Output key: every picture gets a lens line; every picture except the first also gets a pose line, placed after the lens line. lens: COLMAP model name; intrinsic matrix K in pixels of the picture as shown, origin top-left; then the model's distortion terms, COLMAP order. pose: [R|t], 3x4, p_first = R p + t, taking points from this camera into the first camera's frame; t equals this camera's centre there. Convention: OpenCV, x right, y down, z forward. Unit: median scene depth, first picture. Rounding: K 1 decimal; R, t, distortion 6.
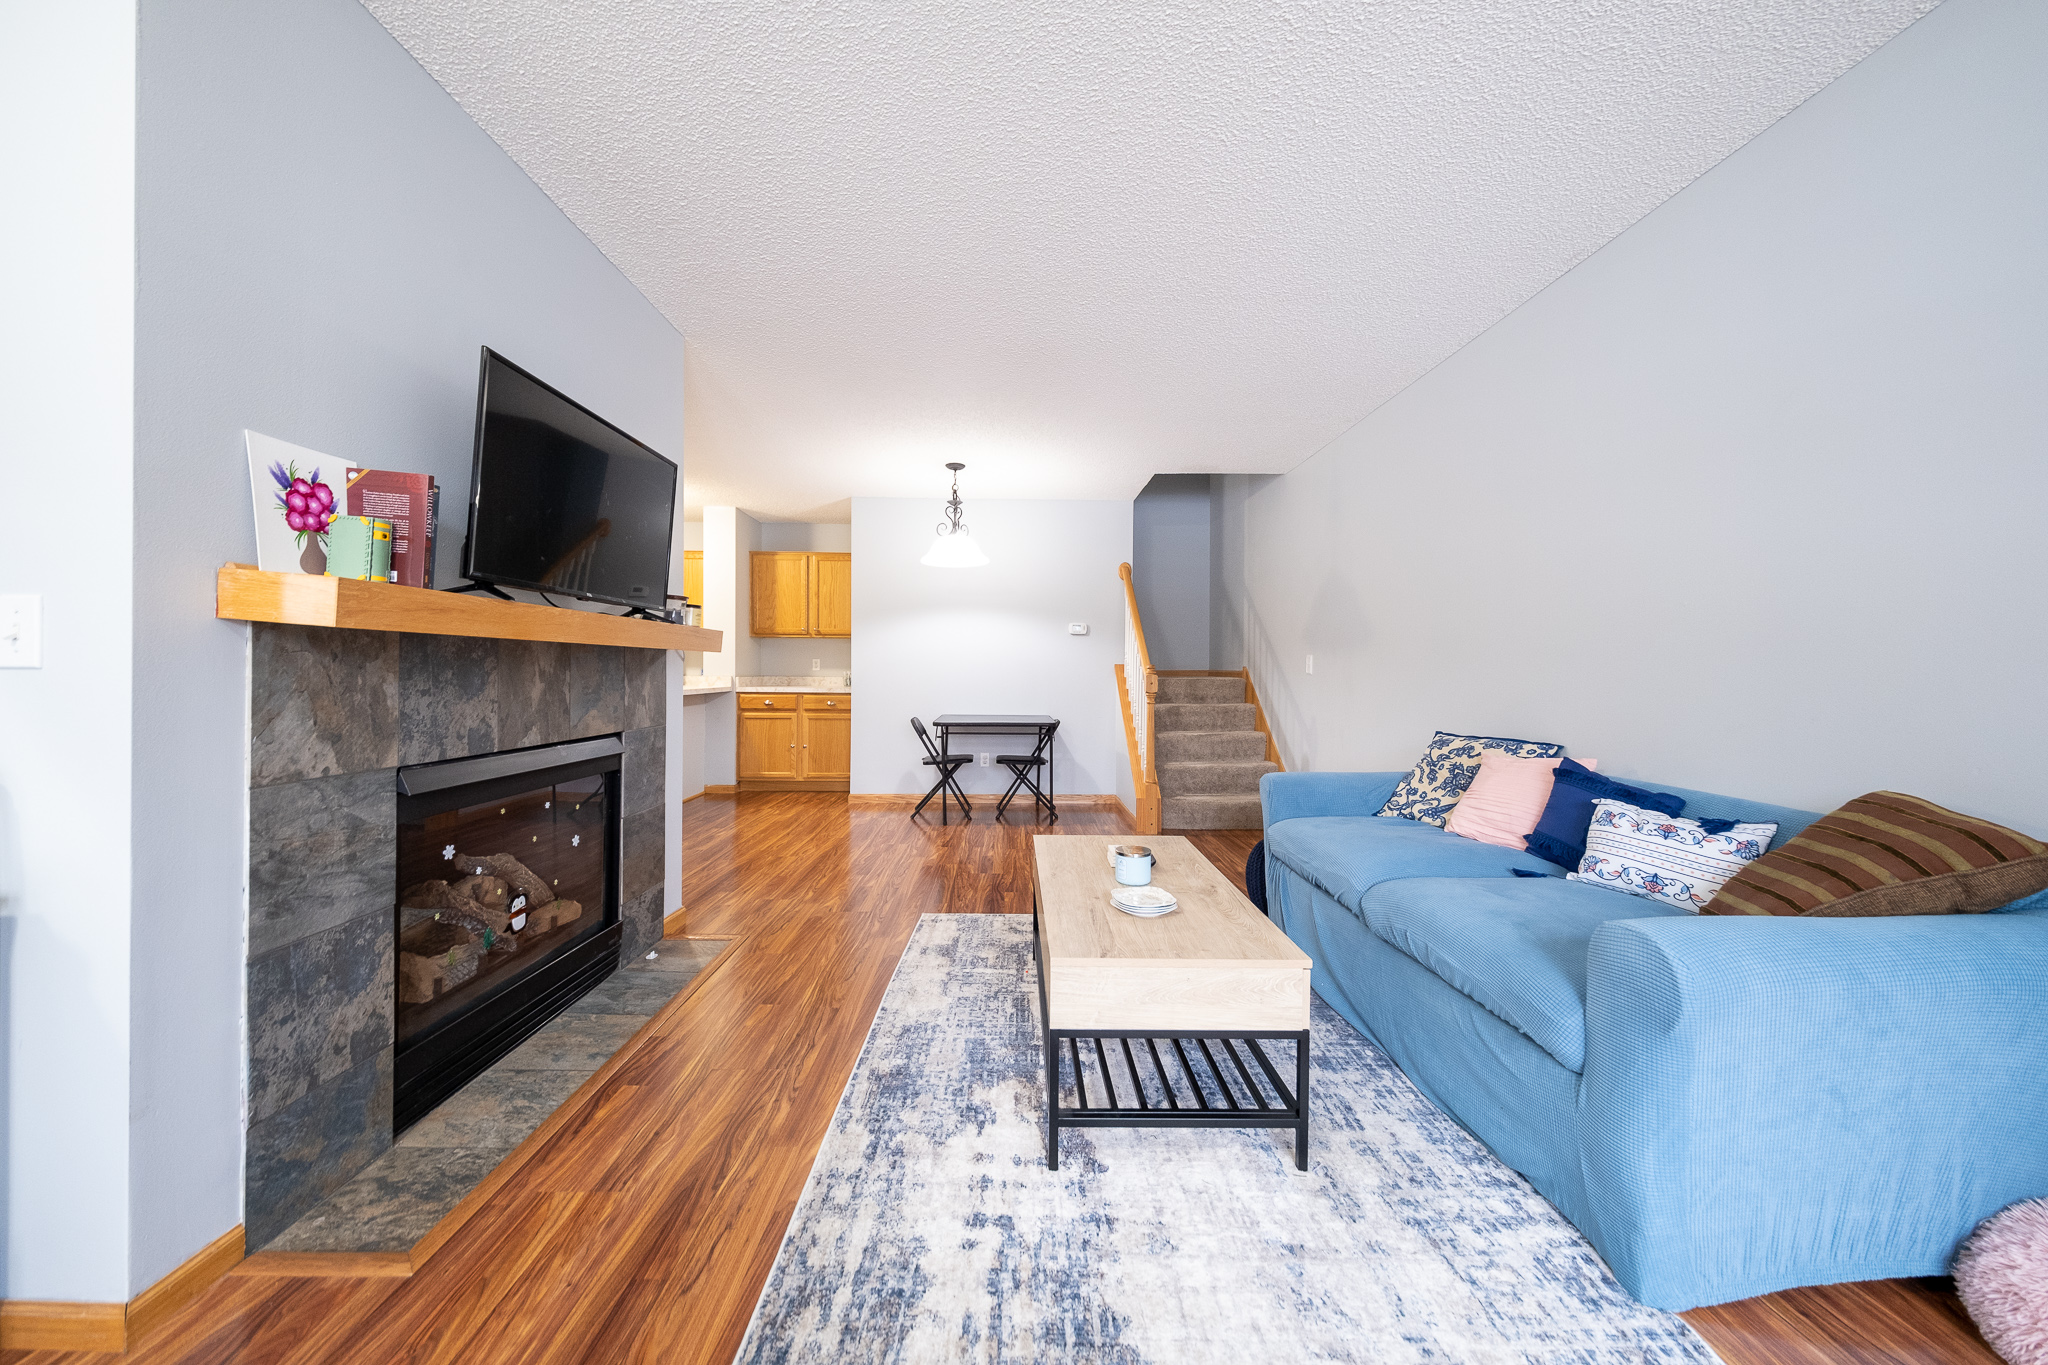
lens RADIAL K [[701.3, 0, 1019.3], [0, 701.3, 671.7], [0, 0, 1]] dist [-0.000294, -0.000345]
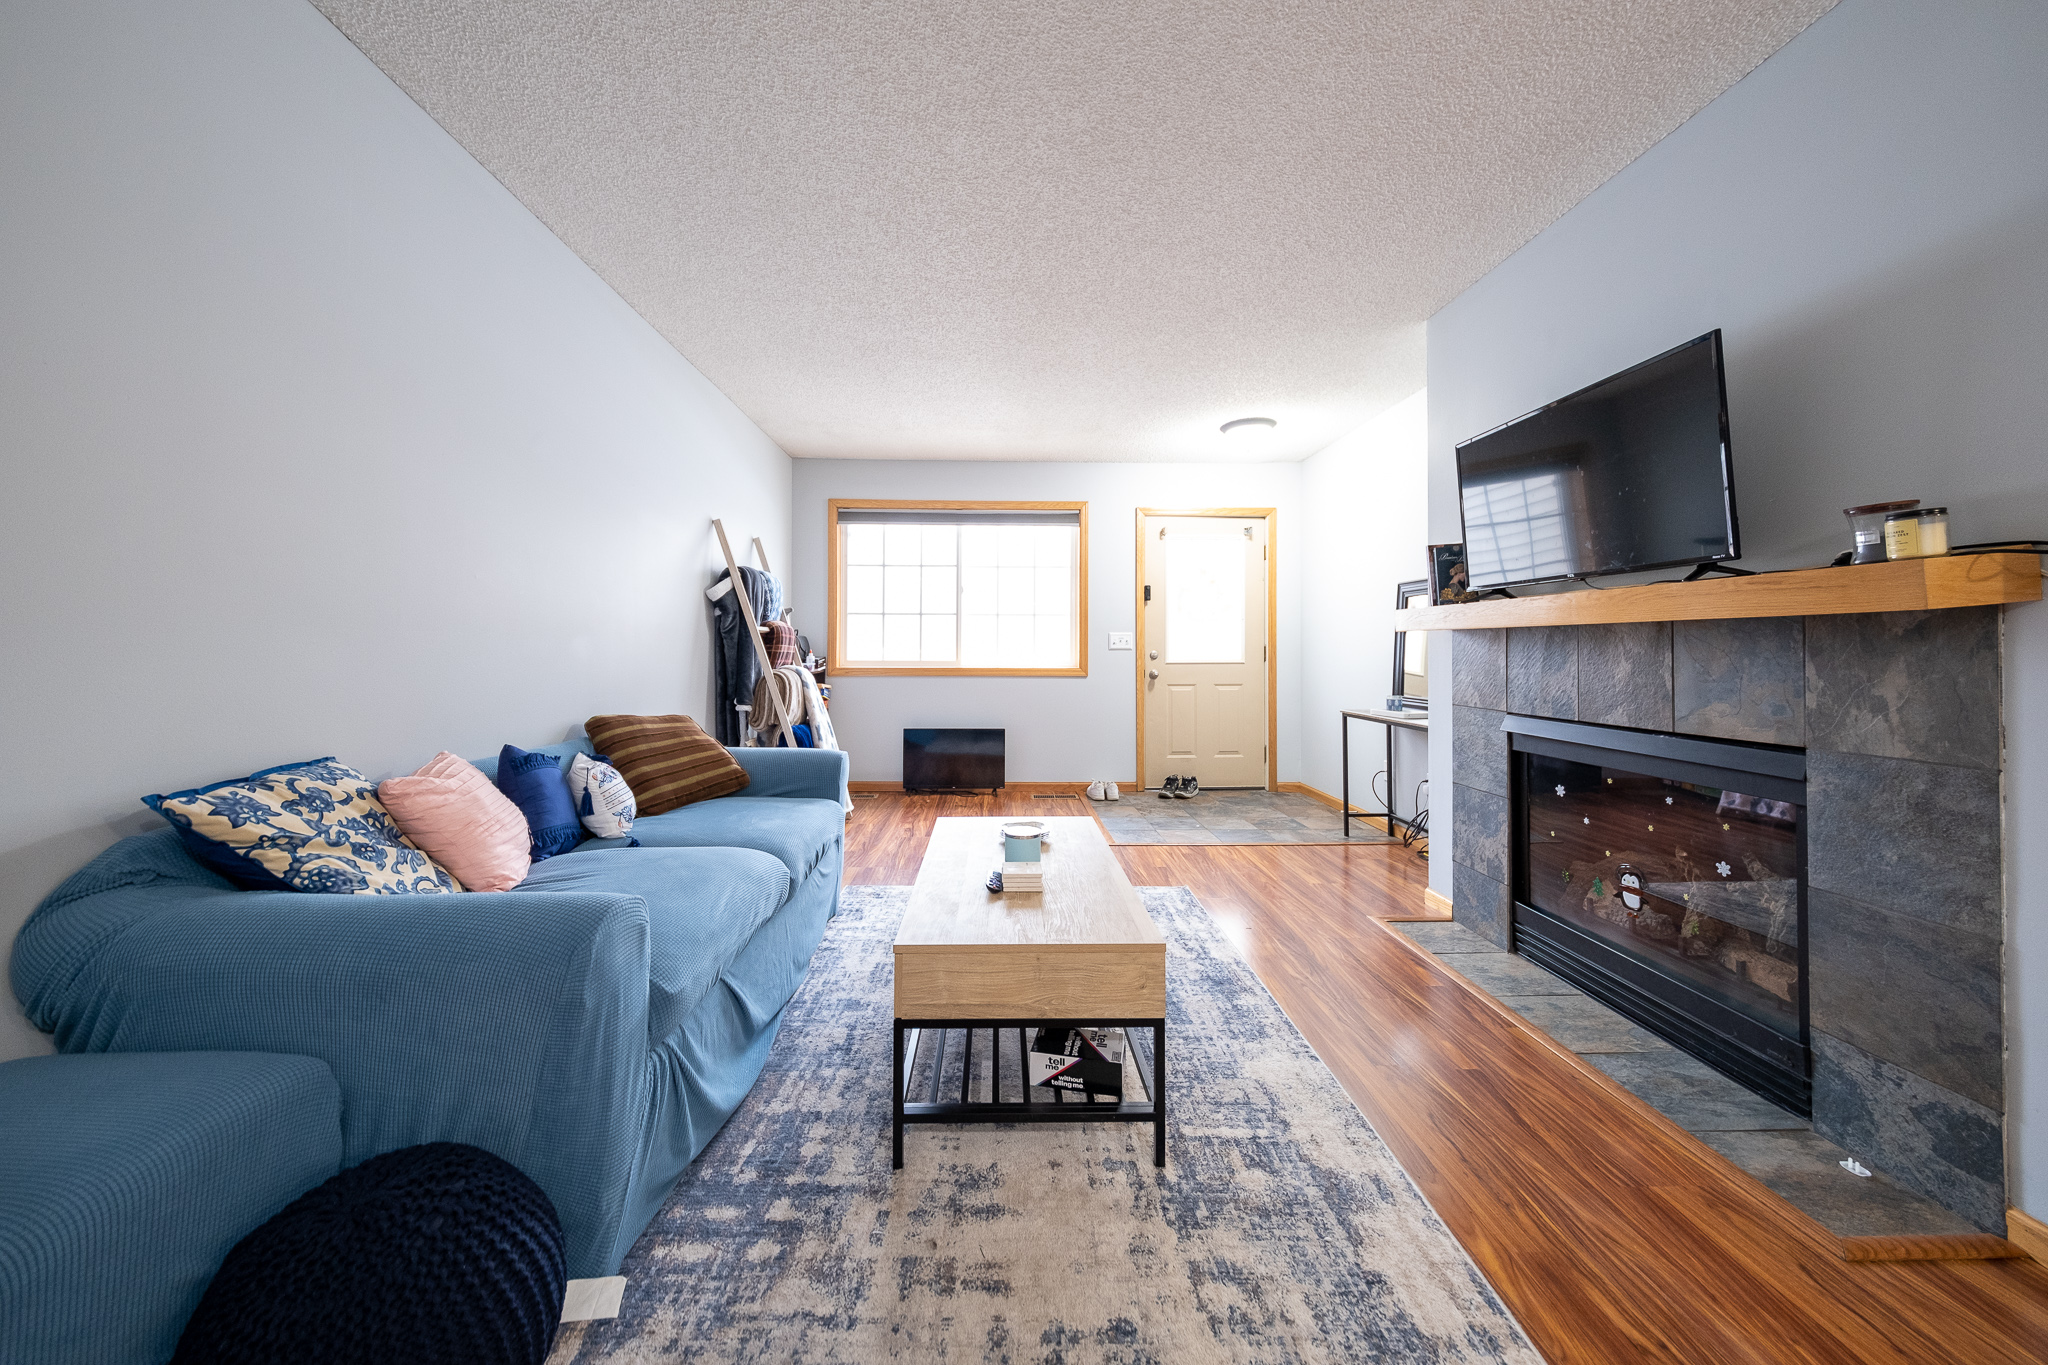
lens RADIAL K [[672.4, 0, 1029.0], [0, 672.4, 644.2], [0, 0, 1]] dist [0.033248, -0.000052]
pose [[-0.999469, -0.010144, -0.030977, 0.180714], [-0.009975, 0.999935, -0.005607, 0.002077], [0.031032, -0.005295, -0.999504, 1.883973]]
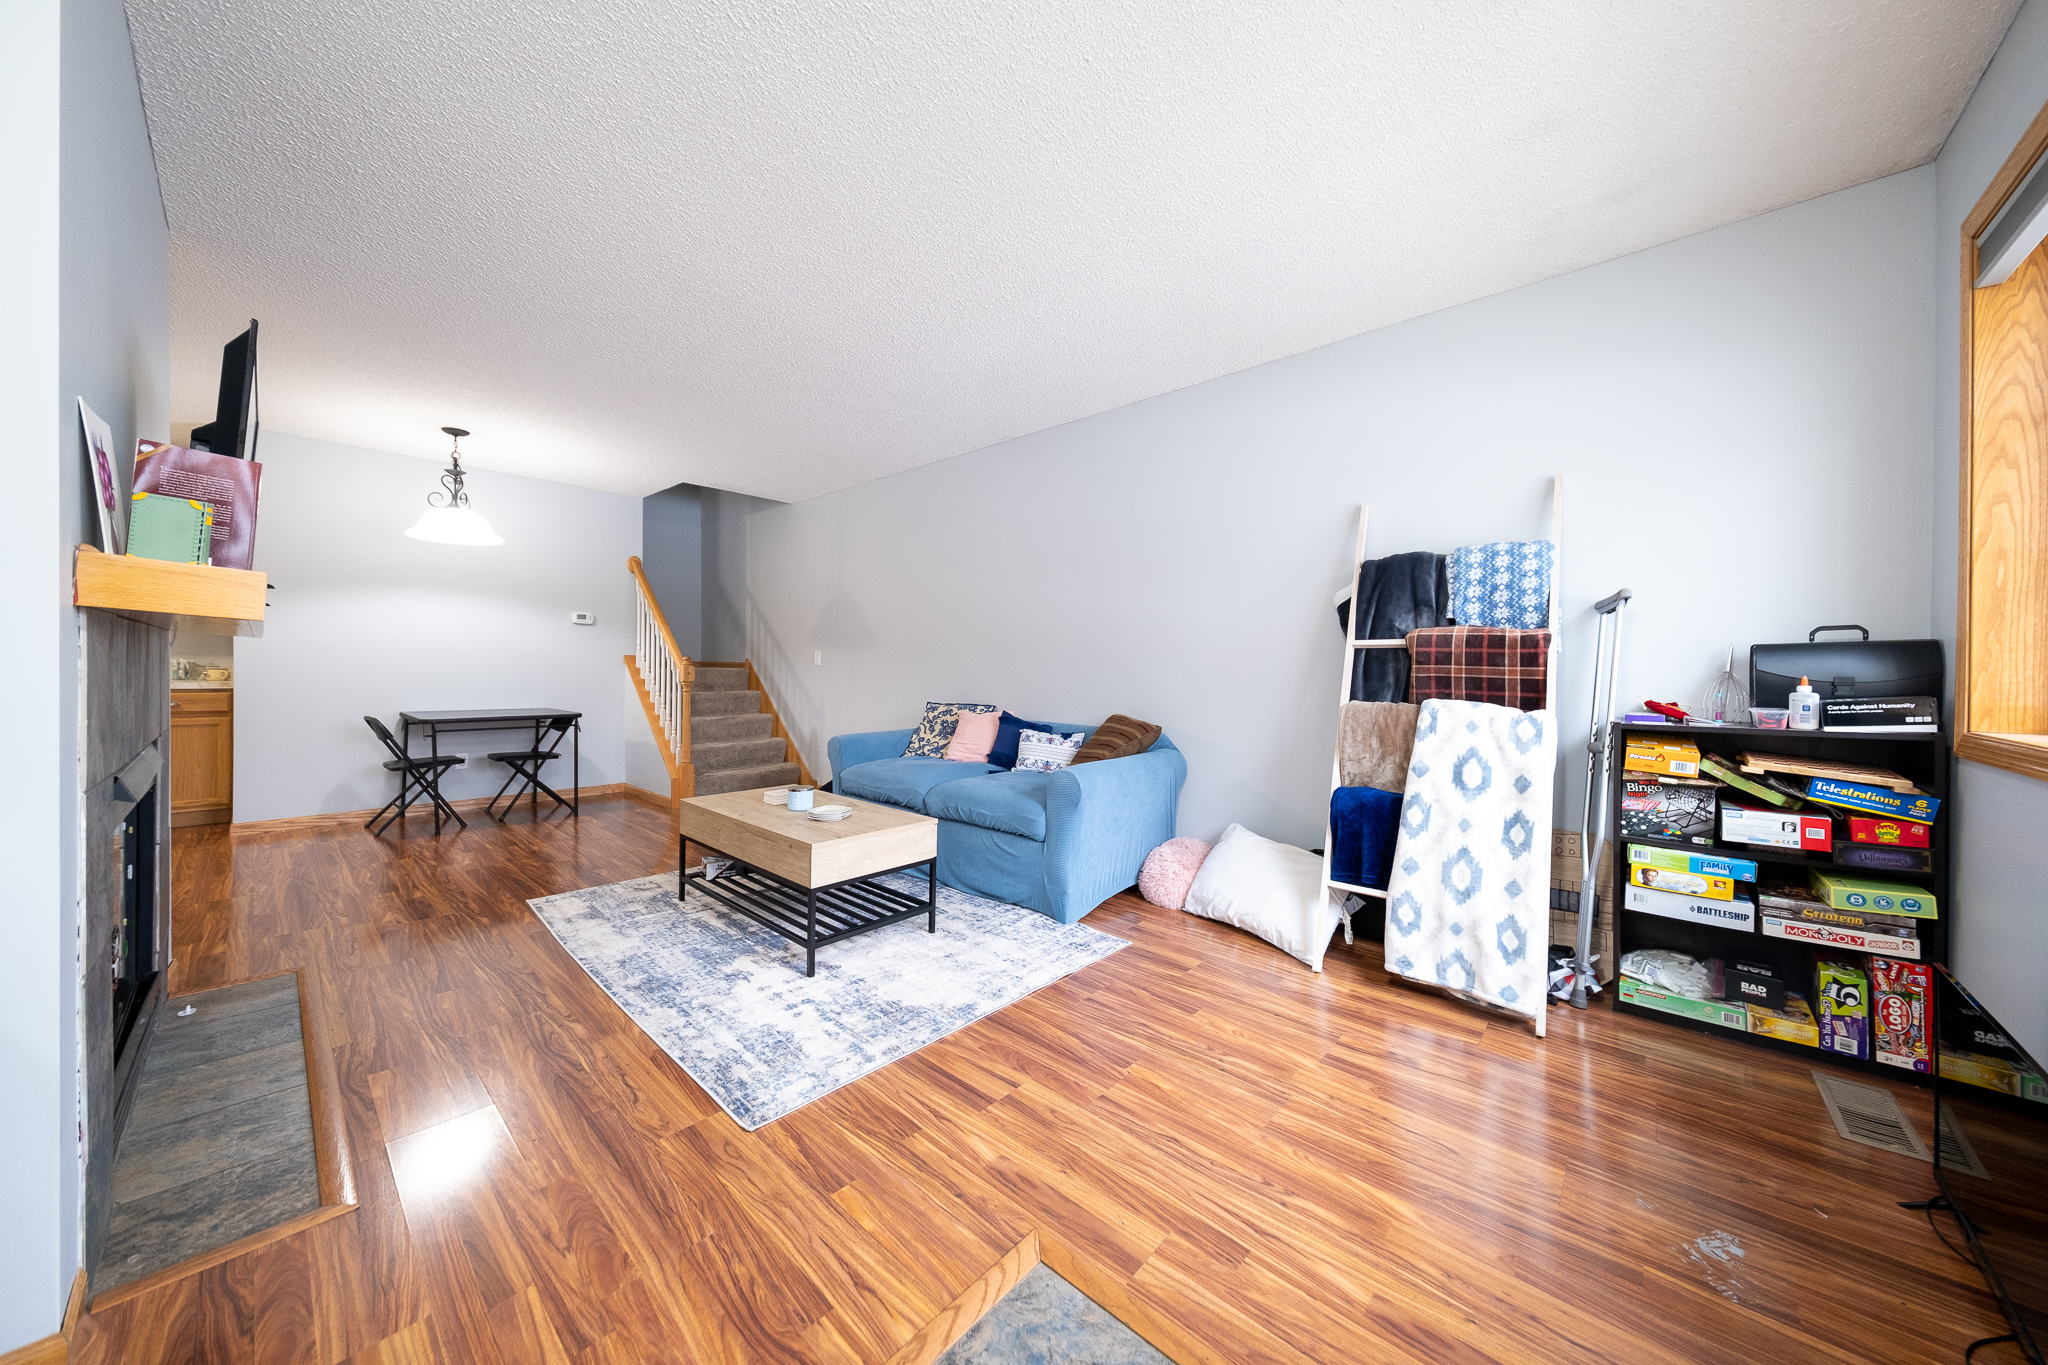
lens RADIAL K [[701.3, 0, 1019.3], [0, 701.3, 671.7], [0, 0, 1]] dist [-0.000294, -0.000345]
pose [[0.678078, -0.003205, 0.734983, -0.573138], [-0.005470, 0.999941, 0.009407, 0.001804], [-0.734969, -0.010399, 0.678021, -0.297590]]
